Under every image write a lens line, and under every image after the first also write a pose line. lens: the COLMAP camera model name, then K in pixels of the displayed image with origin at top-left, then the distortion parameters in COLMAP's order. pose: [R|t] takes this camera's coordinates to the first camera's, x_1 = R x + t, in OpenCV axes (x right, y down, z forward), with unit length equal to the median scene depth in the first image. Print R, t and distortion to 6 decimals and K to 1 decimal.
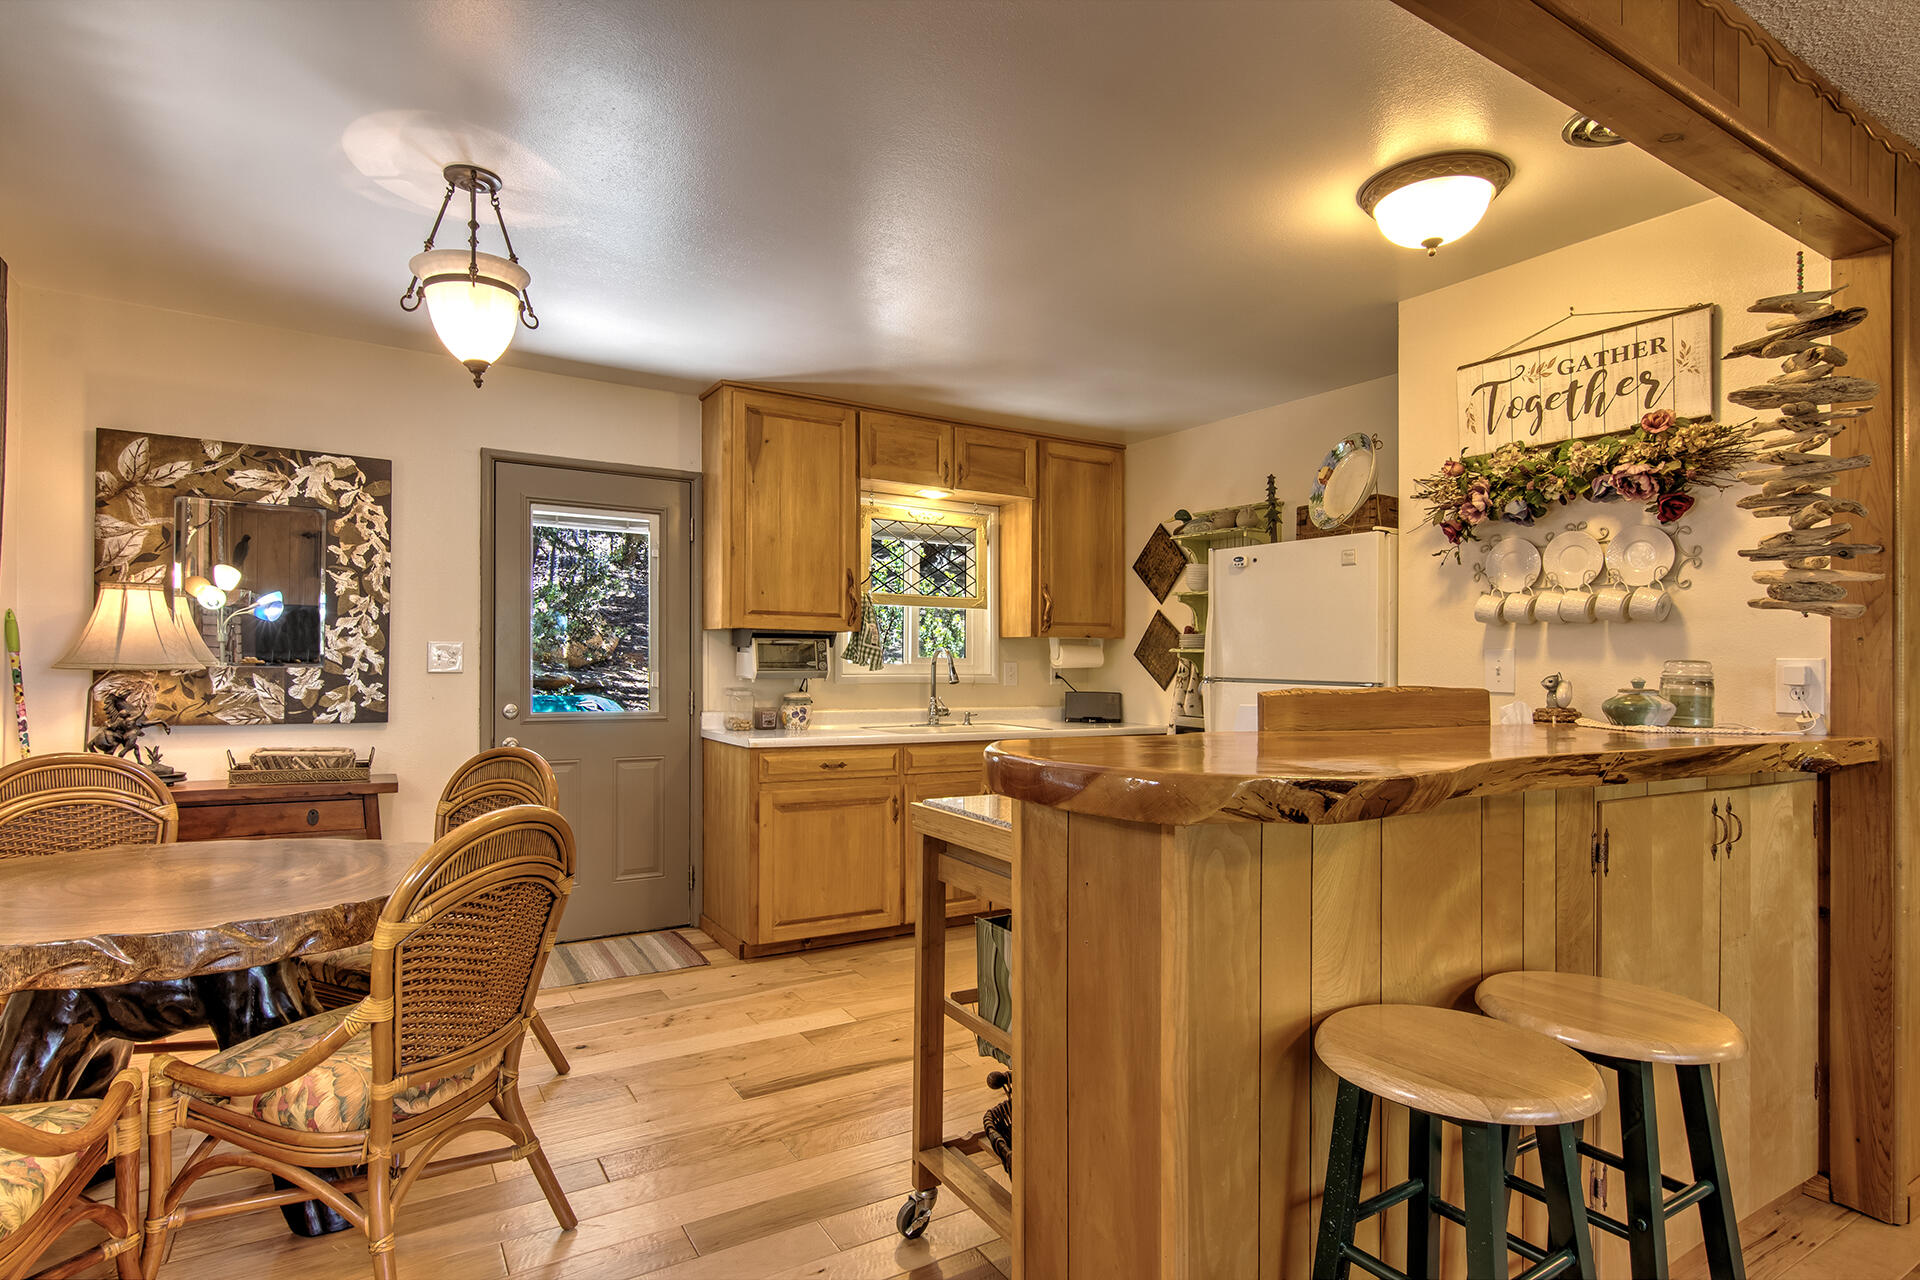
lens RADIAL K [[967.8, 0, 960.0], [0, 967.8, 656.0], [0, 0, 1]] dist [0.001137, -0.000117]
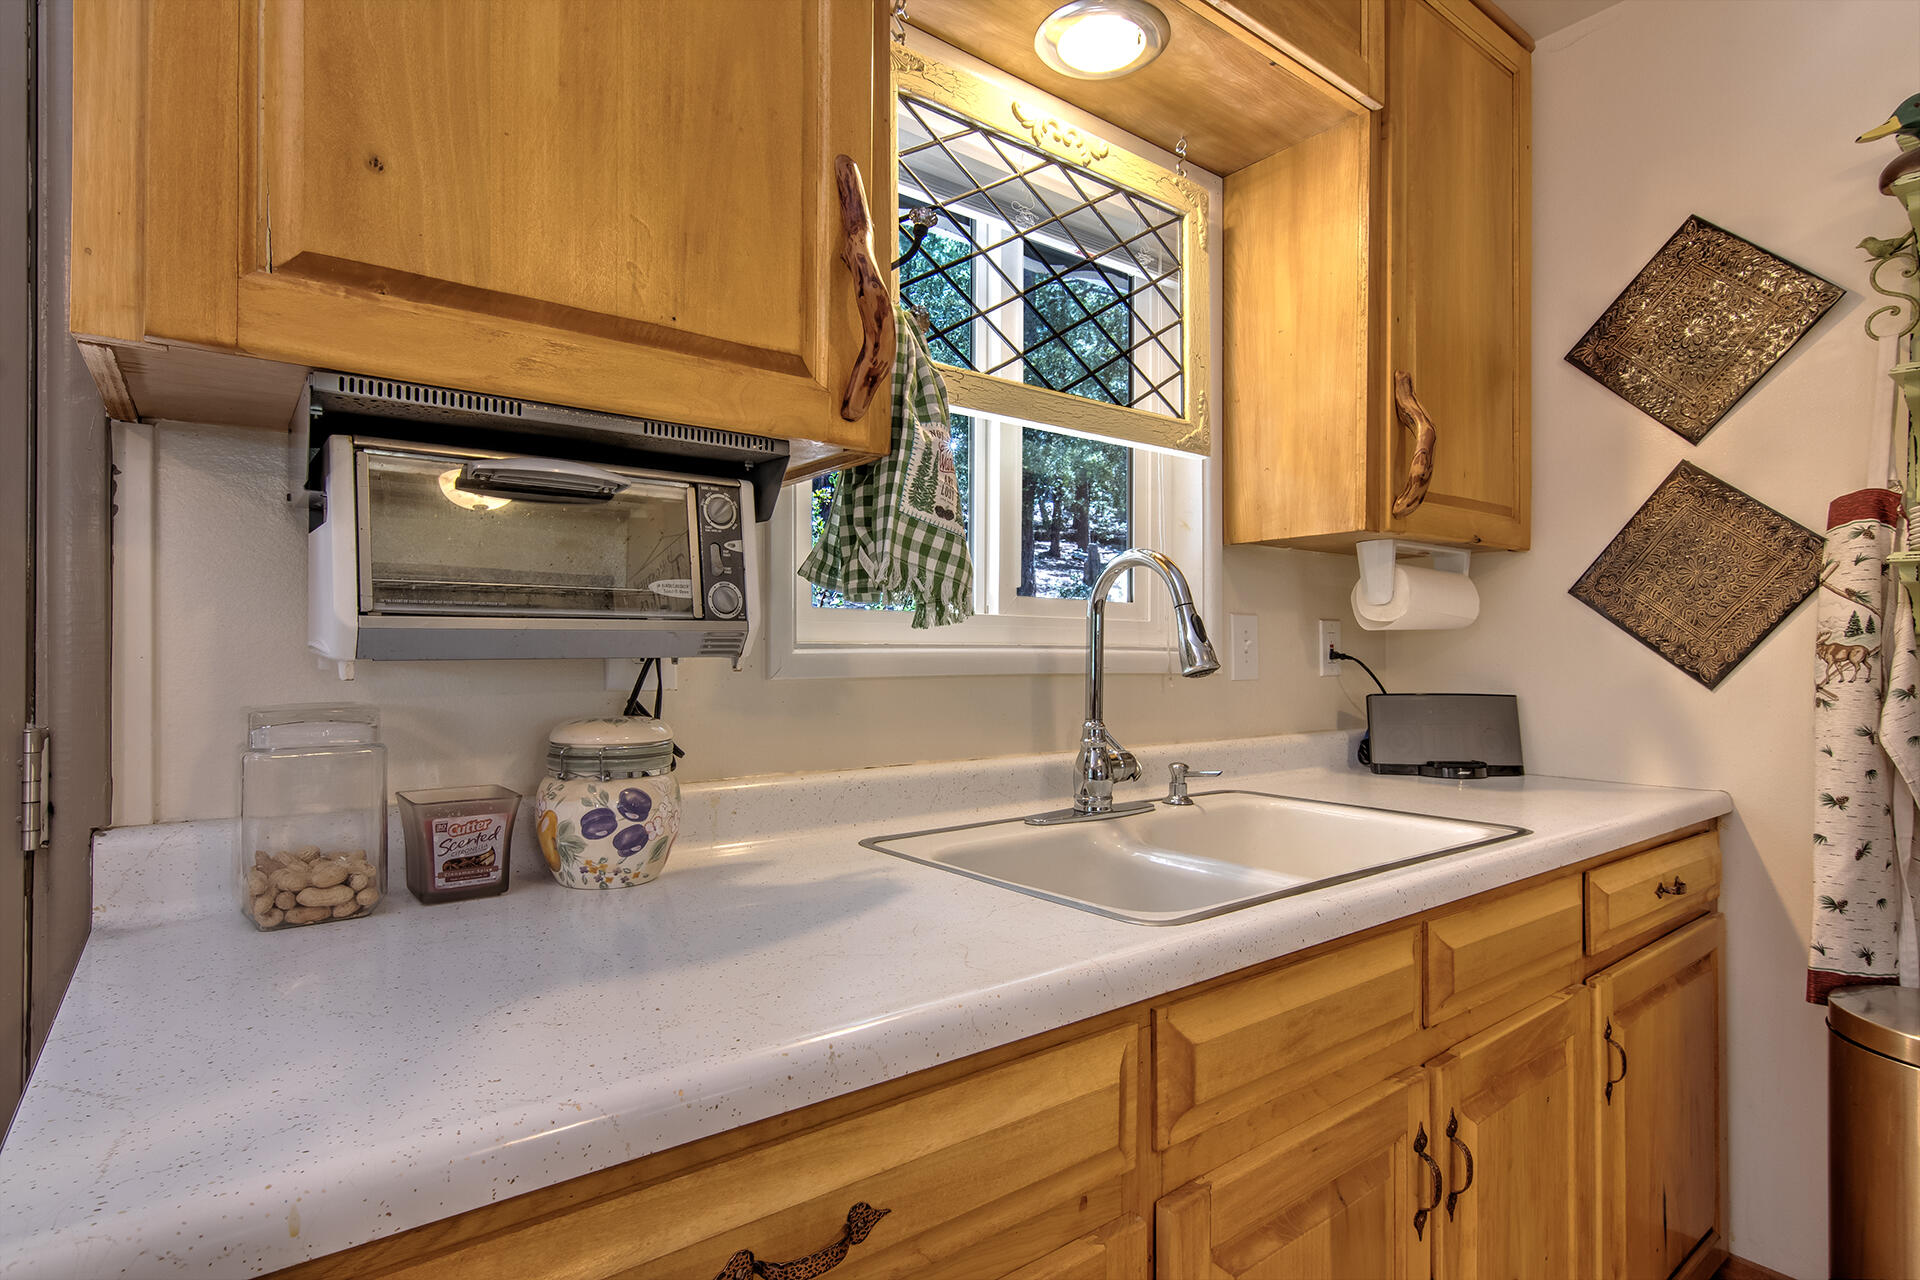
lens RADIAL K [[967.8, 0, 953.4], [0, 967.8, 631.4], [0, 0, 1]] dist [0.001137, -0.000117]
pose [[0.995526, -0.004847, 0.094366, -0.100168], [0.005939, 0.999919, -0.011290, 0.017990], [-0.094303, 0.011799, 0.995474, 0.699386]]
